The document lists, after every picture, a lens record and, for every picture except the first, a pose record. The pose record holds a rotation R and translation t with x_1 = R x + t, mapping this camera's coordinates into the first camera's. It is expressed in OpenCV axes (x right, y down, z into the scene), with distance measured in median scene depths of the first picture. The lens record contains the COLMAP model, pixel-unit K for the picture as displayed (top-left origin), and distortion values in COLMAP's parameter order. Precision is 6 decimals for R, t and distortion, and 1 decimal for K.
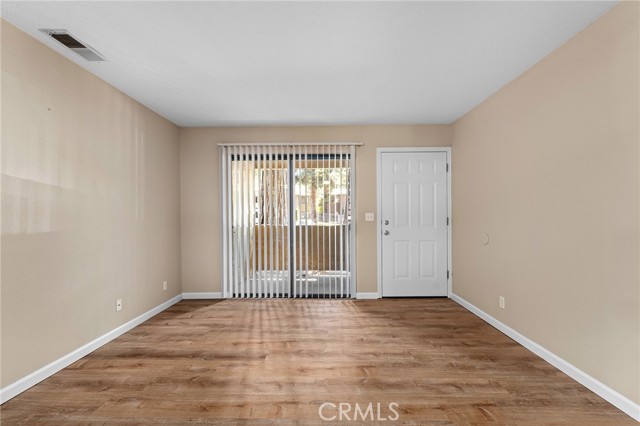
lens RADIAL K [[289.4, 0, 319.8], [0, 289.4, 217.2], [0, 0, 1]] dist [-0.002122, 0.000269]
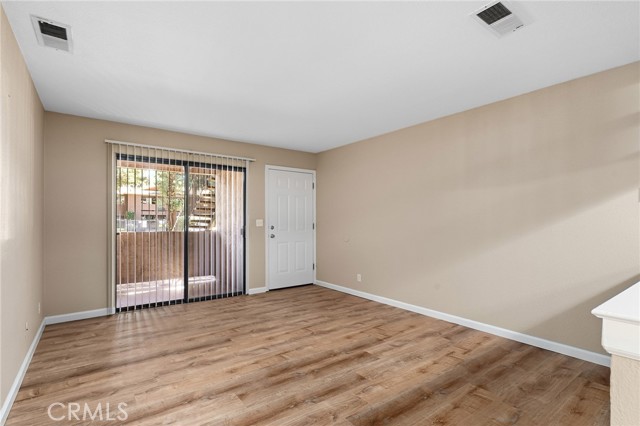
lens RADIAL K [[313.4, 0, 319.6], [0, 313.4, 216.6], [0, 0, 1]] dist [-0.001946, -0.000325]
pose [[0.792518, 0.013801, 0.609693, -0.534921], [-0.002180, 0.999802, -0.019798, -0.002077], [-0.609845, 0.014361, 0.792391, -0.202143]]
